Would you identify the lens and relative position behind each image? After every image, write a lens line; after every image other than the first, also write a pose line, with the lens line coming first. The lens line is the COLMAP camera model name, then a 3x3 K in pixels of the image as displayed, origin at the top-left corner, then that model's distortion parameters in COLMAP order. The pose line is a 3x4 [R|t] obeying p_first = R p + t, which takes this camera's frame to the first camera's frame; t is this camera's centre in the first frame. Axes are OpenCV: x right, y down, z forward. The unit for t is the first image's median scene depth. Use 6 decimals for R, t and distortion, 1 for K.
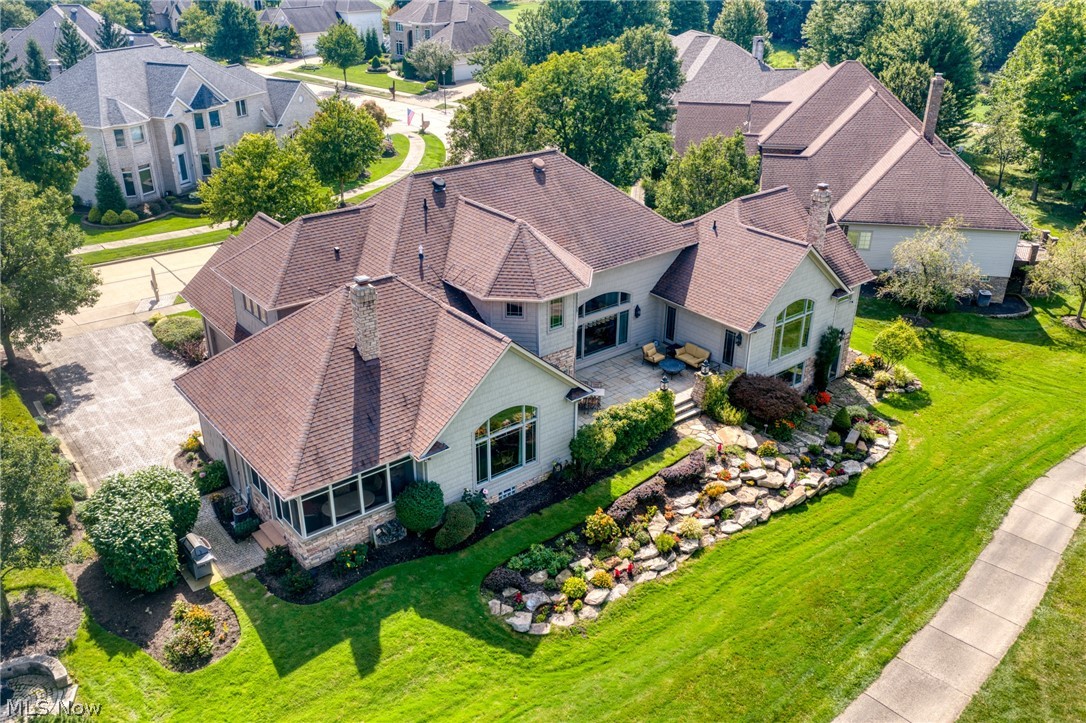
lens RADIAL K [[873.0, 0, 543.0], [0, 873.0, 361.5], [0, 0, 1]] dist [0.041096, -0.013824]
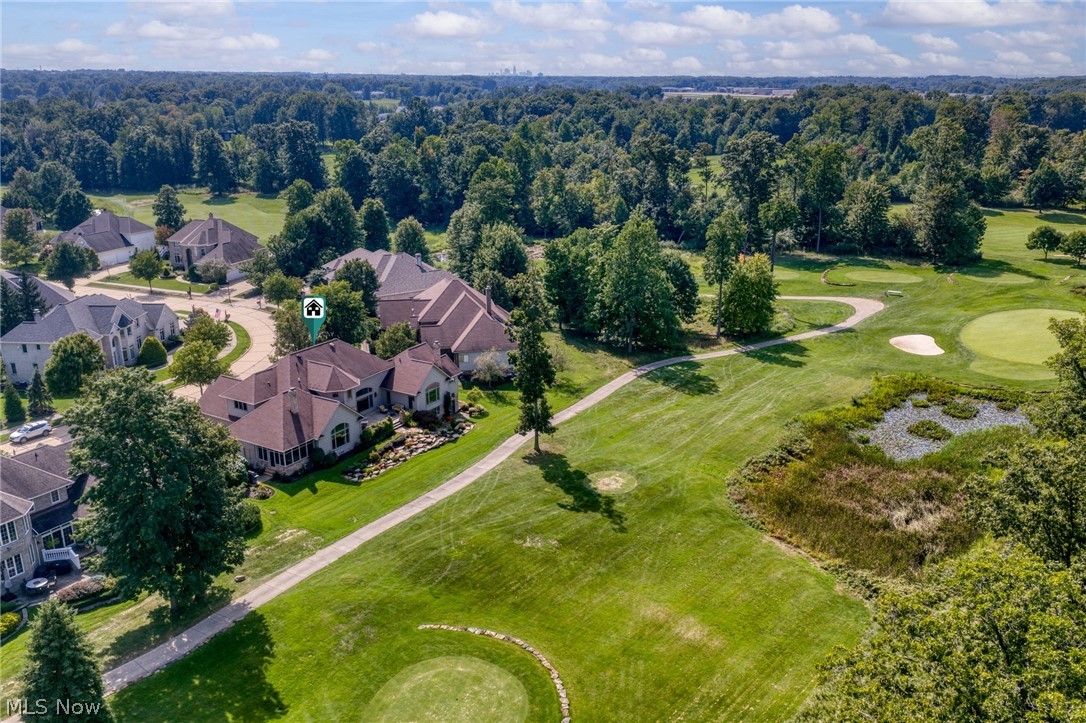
lens RADIAL K [[873.0, 0, 543.0], [0, 873.0, 361.5], [0, 0, 1]] dist [0.041096, -0.013824]
pose [[0.942579, -0.109343, 0.315578, -0.249200], [0.153946, 0.980767, -0.119988, 0.250875], [-0.296389, 0.161680, 0.941283, -1.735410]]
